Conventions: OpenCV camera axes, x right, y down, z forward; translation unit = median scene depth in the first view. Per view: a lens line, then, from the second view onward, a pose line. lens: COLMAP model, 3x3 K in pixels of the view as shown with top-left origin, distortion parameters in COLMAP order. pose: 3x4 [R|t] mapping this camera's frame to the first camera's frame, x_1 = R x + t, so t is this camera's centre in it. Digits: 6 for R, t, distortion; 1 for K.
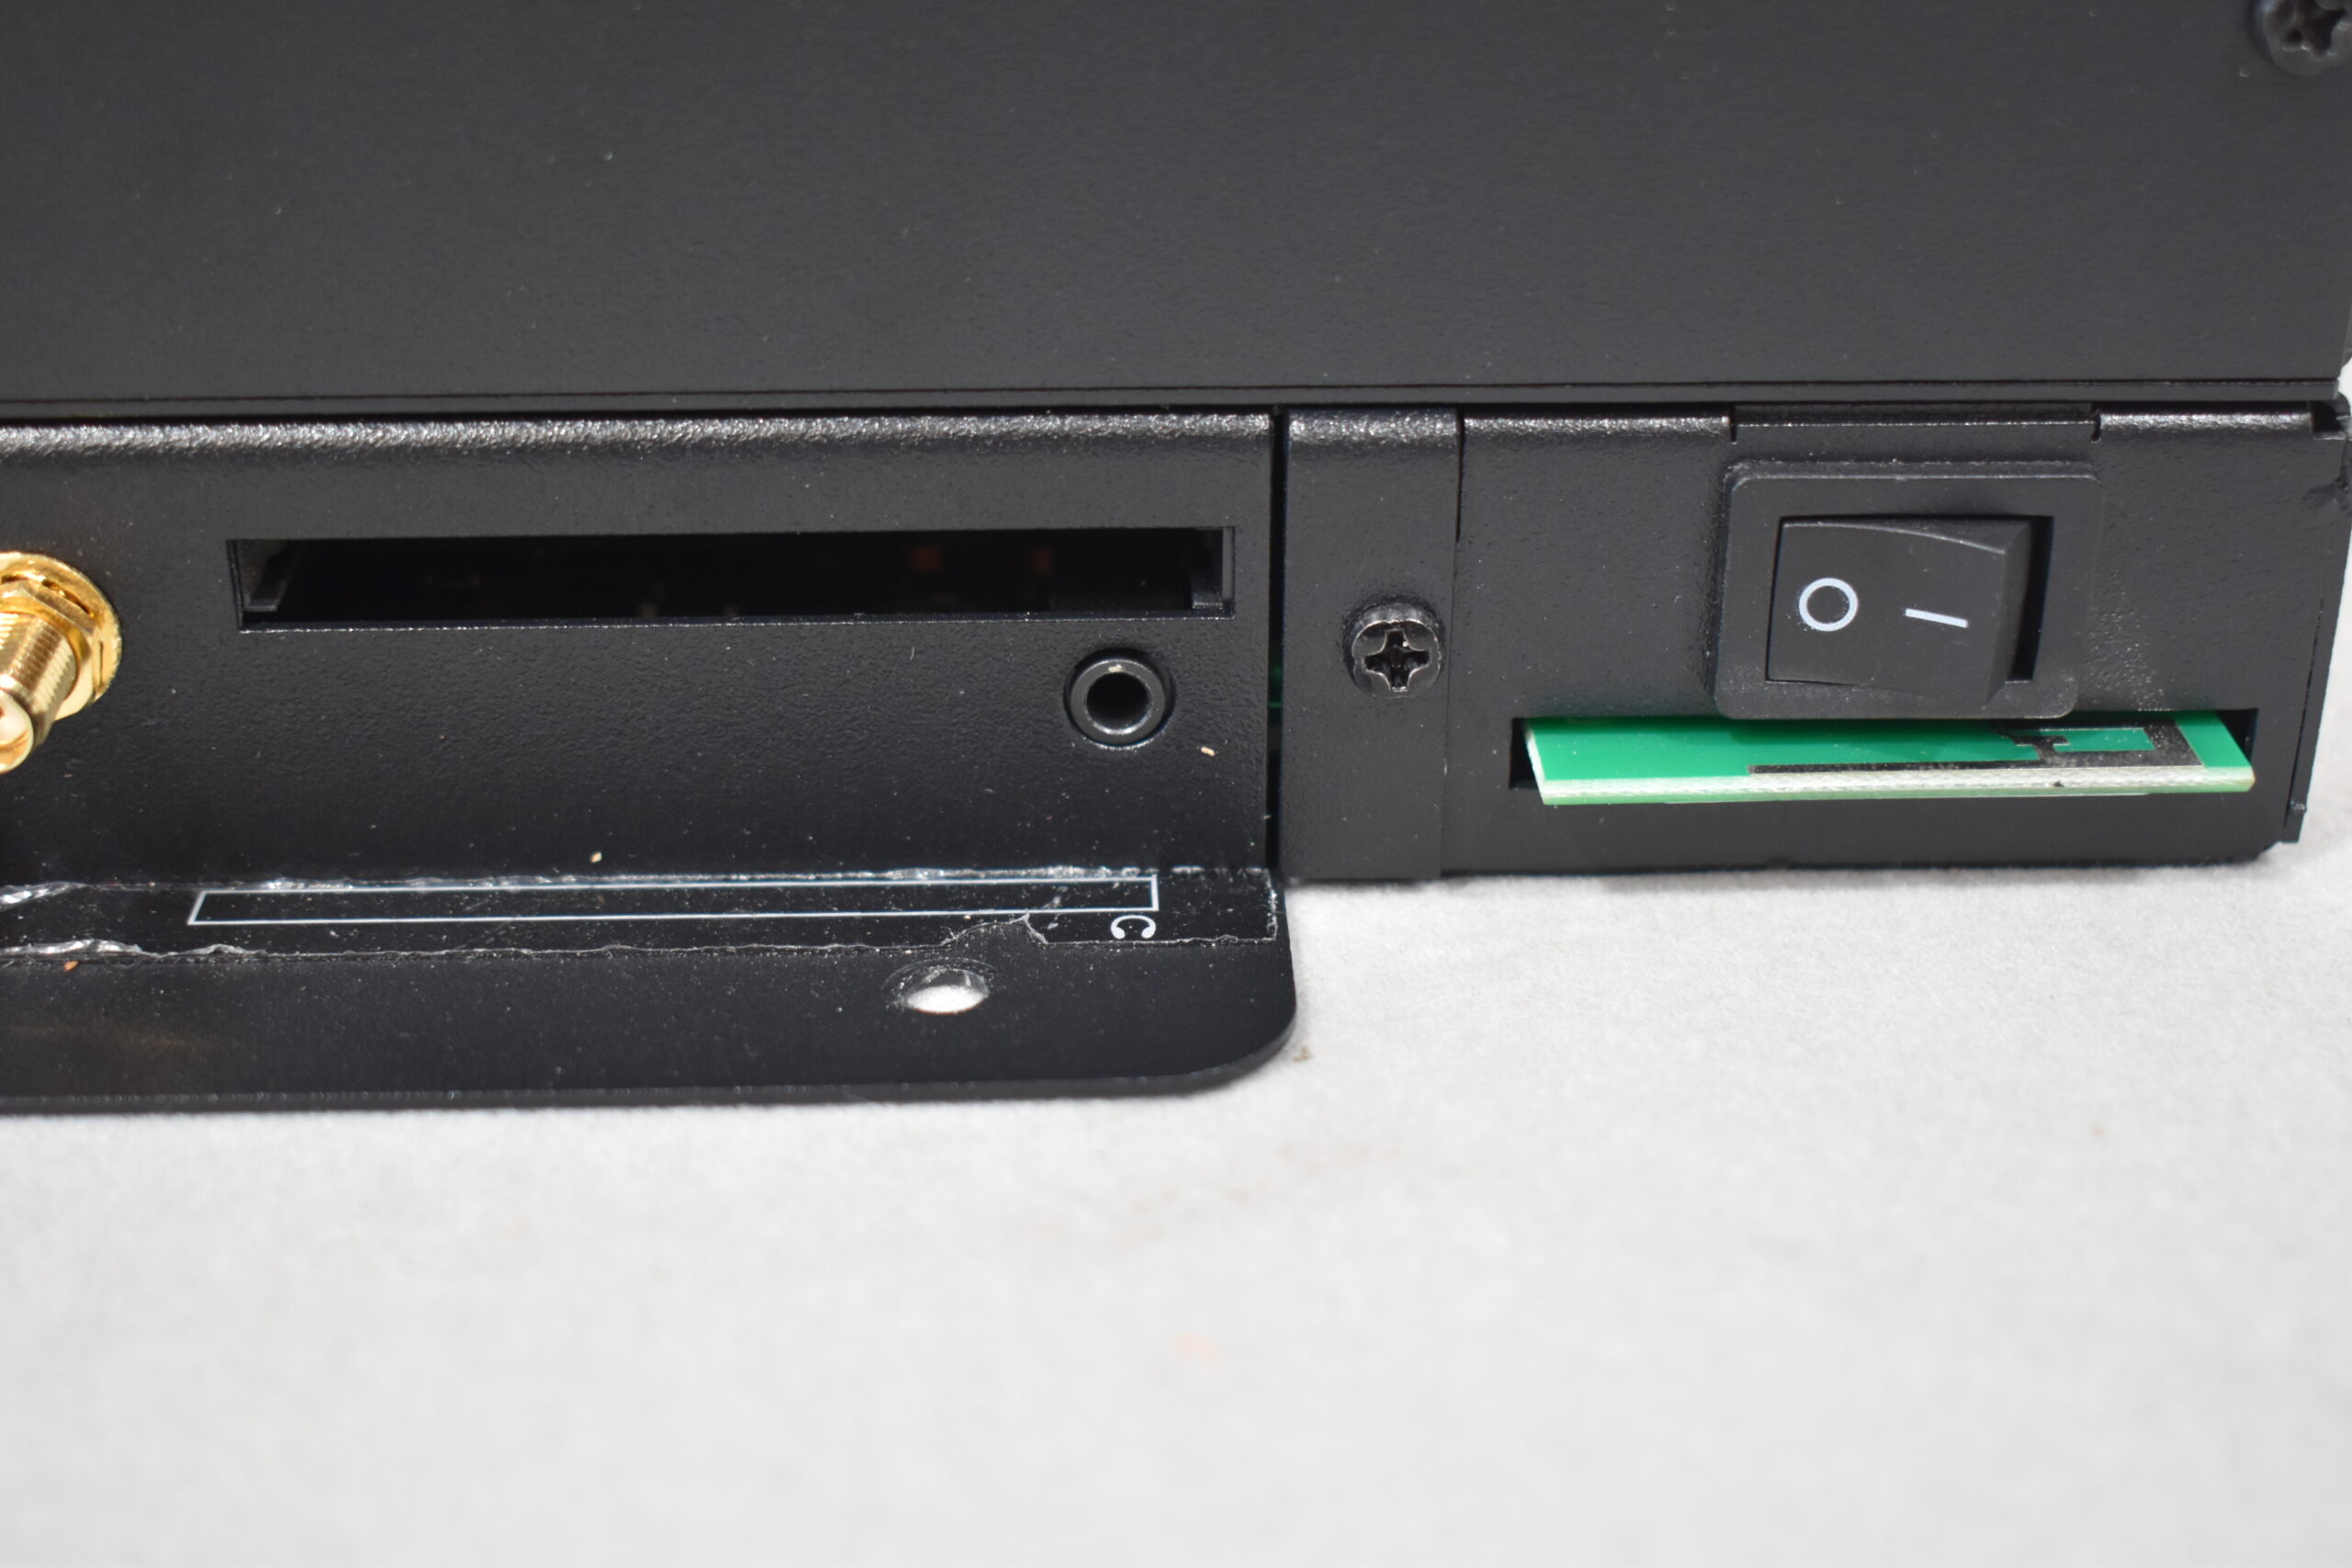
lens RADIAL K [[3548.2, 0, 1171.6], [0, 3548.2, 796.2], [0, 0, 1]] dist [-0.046713, 0.000000]
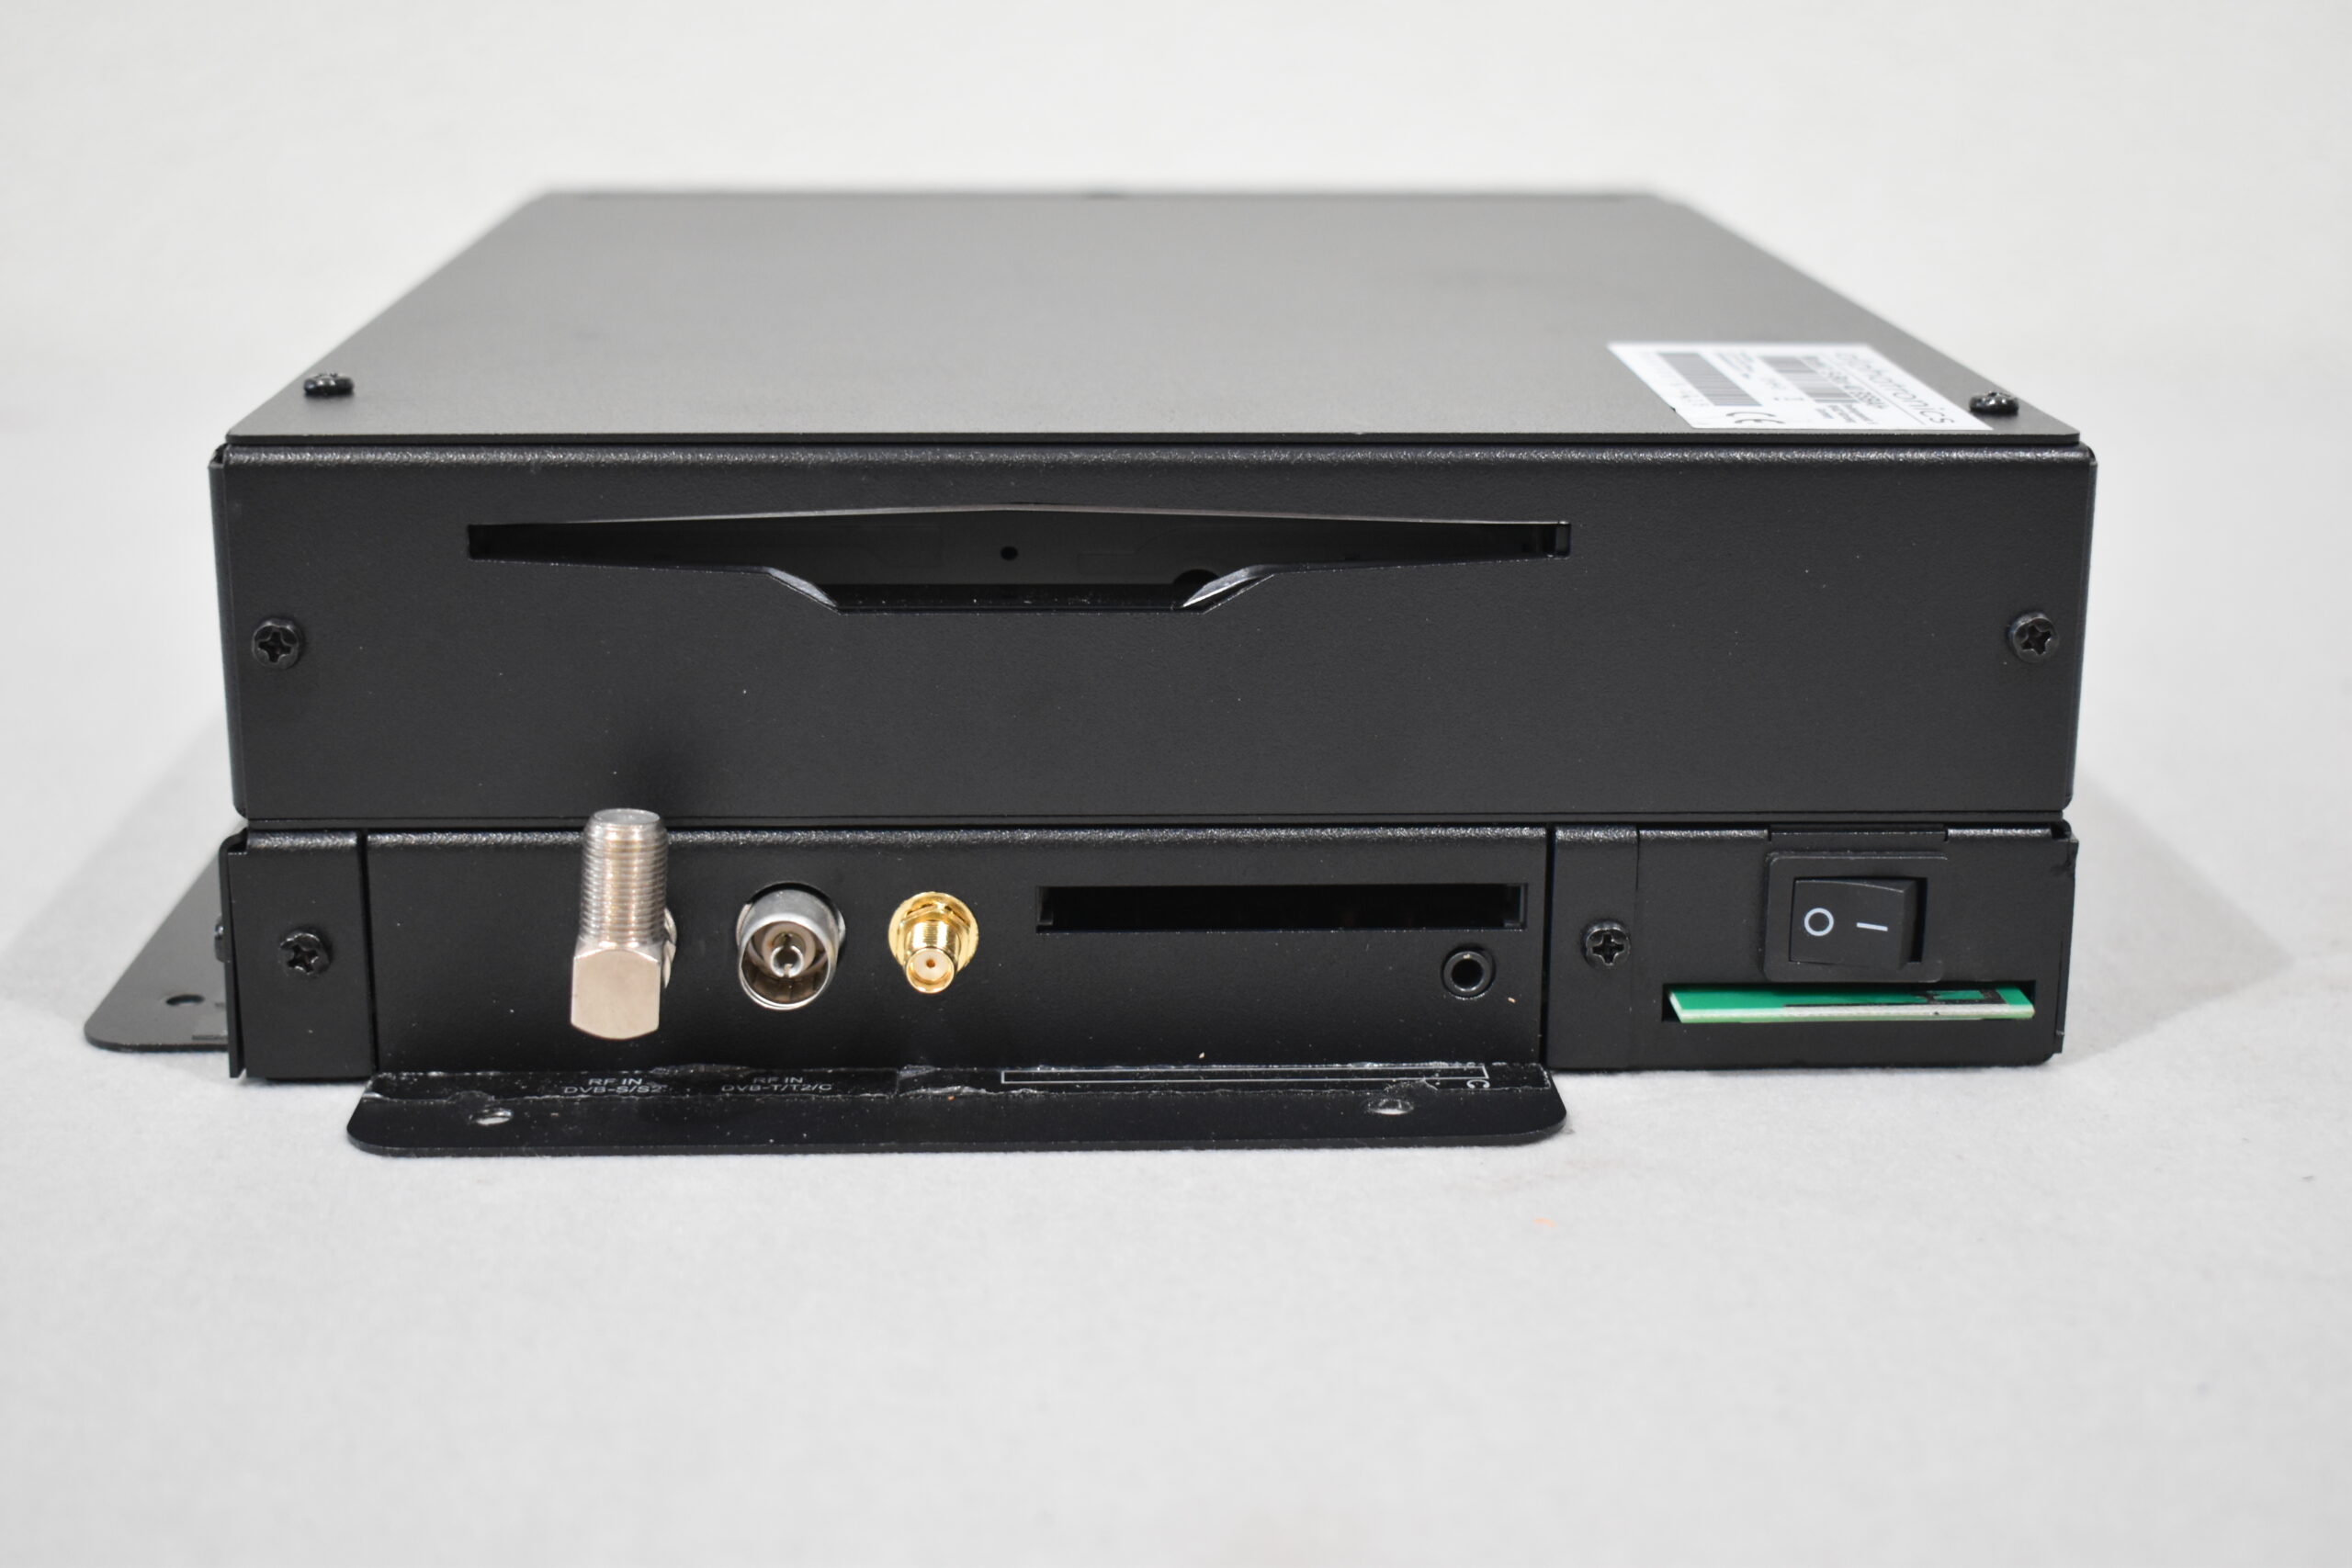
lens RADIAL K [[3548.2, 0, 1180.0], [0, 3548.2, 794.1], [0, 0, 1]] dist [-0.046713, 0.000000]
pose [[0.999925, 0.002104, 0.012062, -0.205768], [0.000506, 0.977178, -0.212424, 0.305196], [-0.012233, 0.212414, 0.977103, -0.996899]]
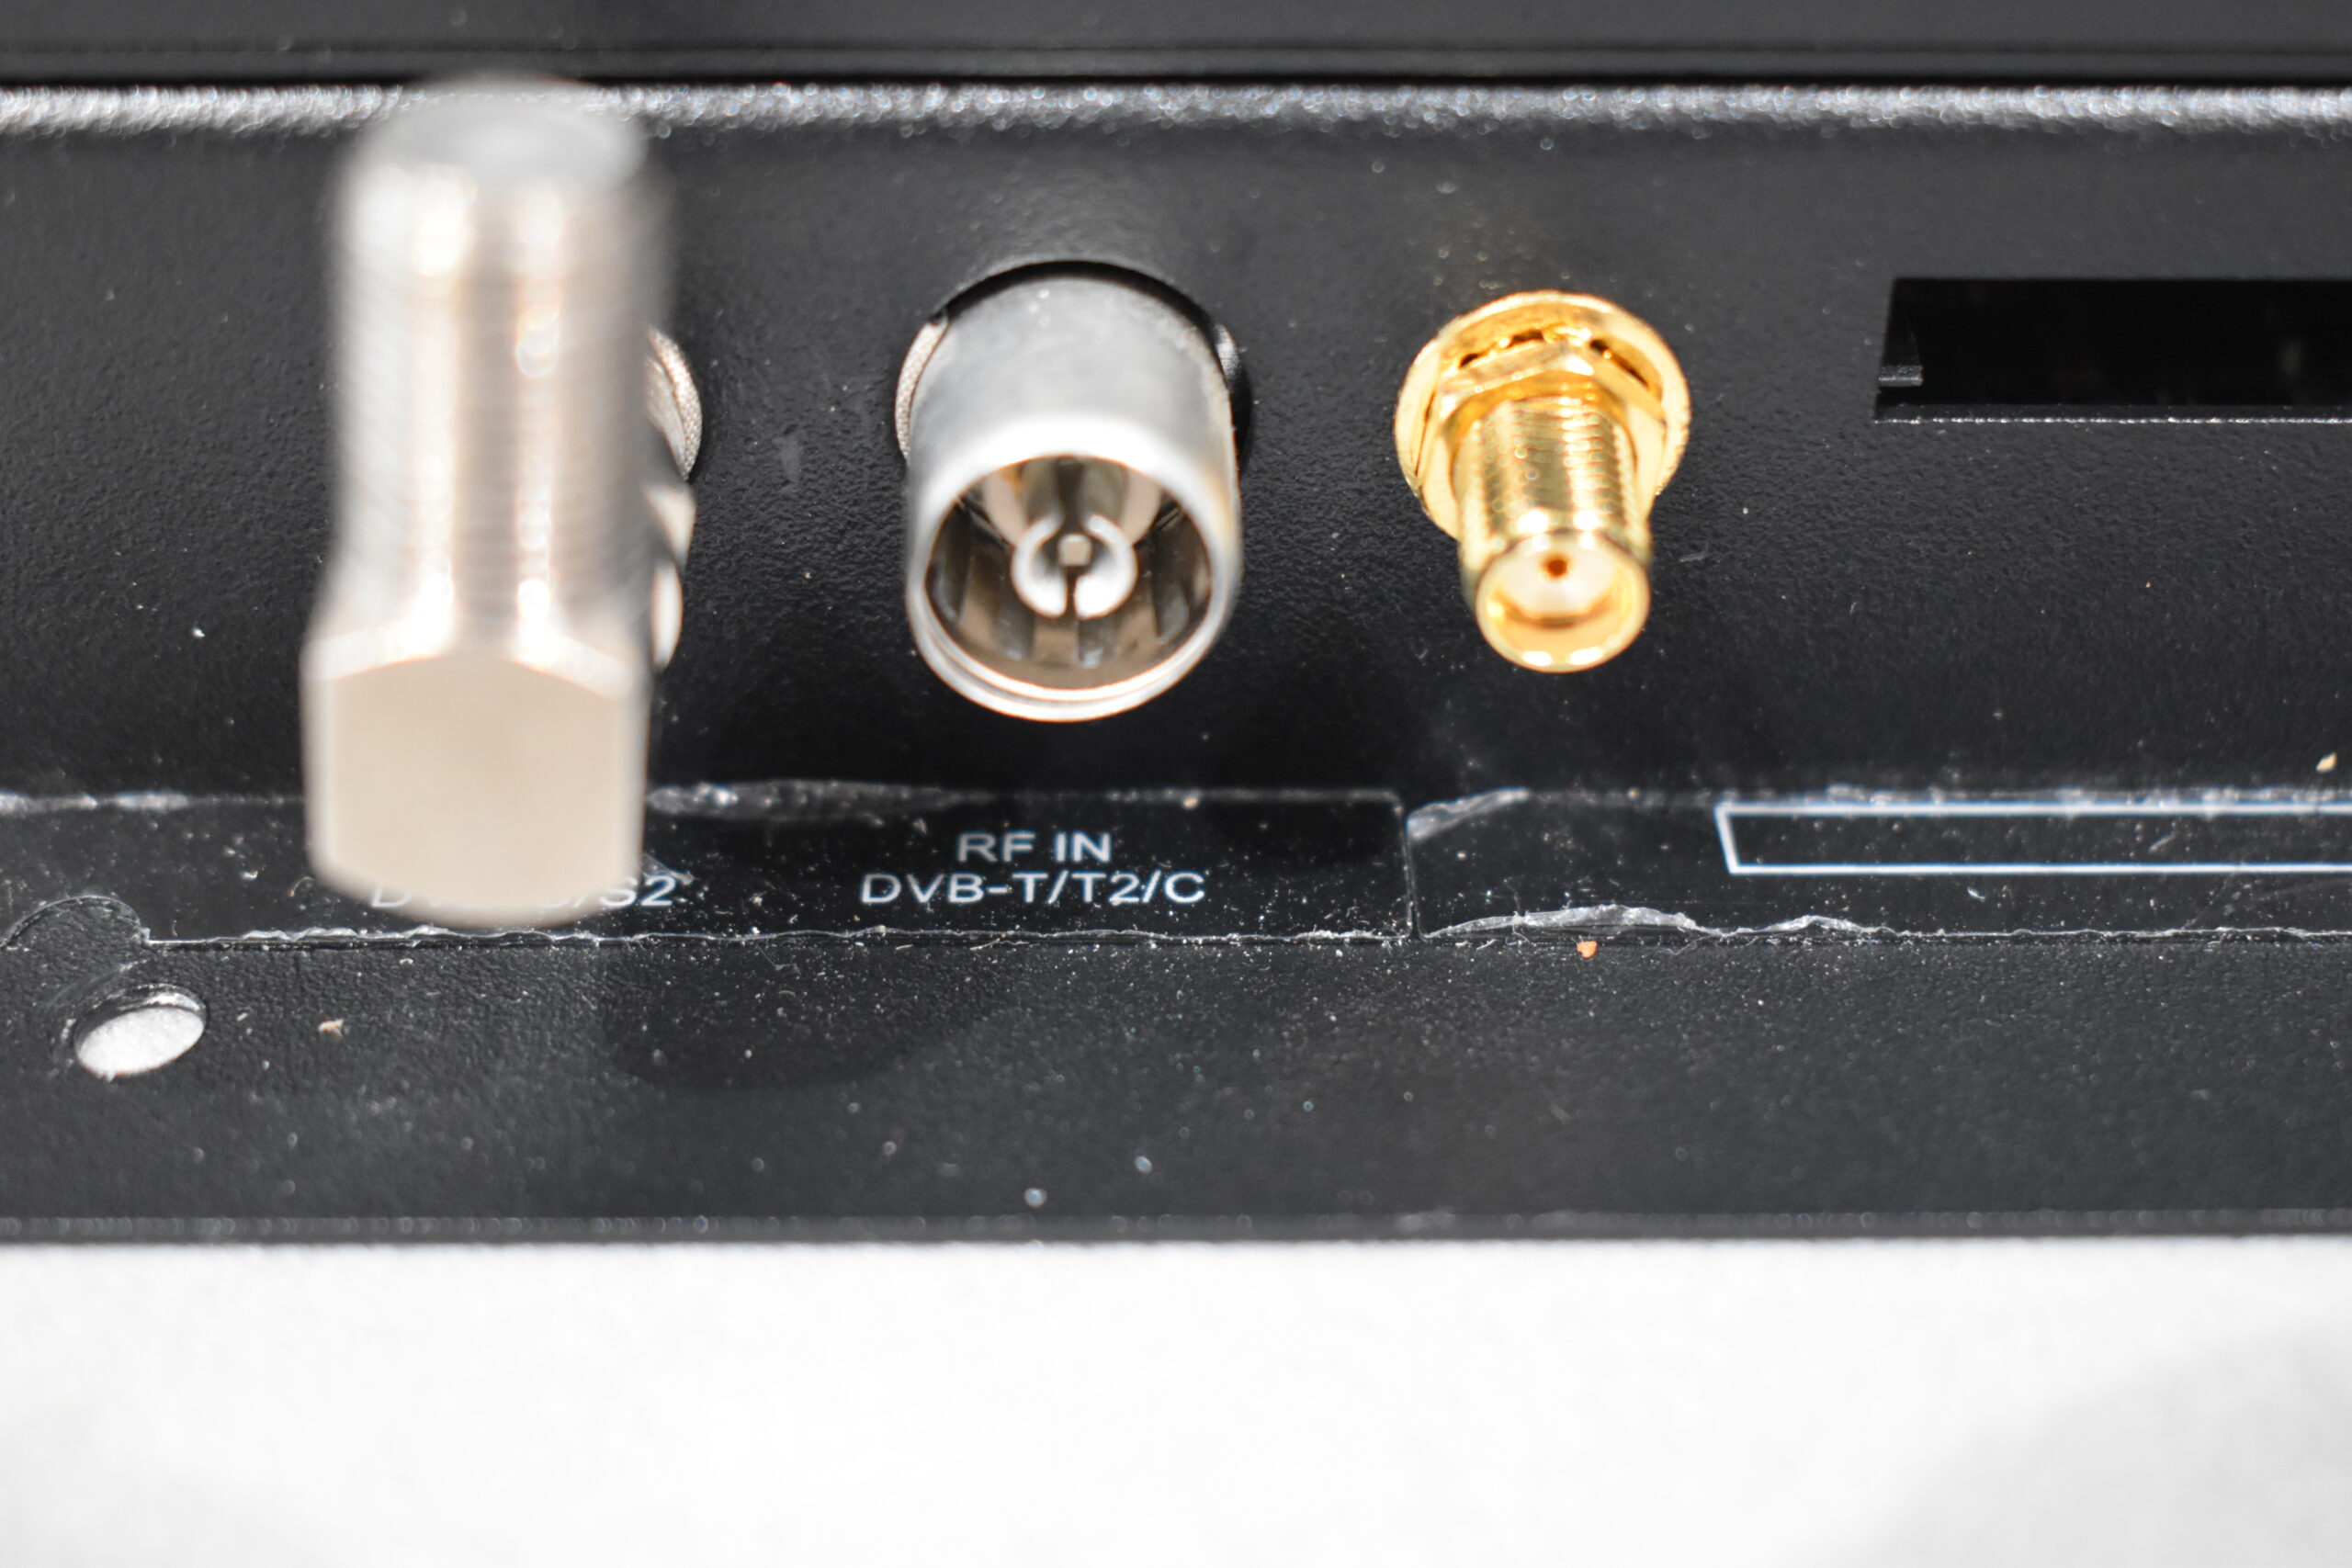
lens RADIAL K [[3627.1, 0, 1168.7], [0, 3627.1, 786.0], [0, 0, 1]] dist [-0.048545, 0.000000]
pose [[0.999697, 0.015685, -0.018959, -0.373085], [-0.012665, 0.988598, 0.150045, -0.076732], [0.021096, -0.149759, 0.988497, 0.360260]]
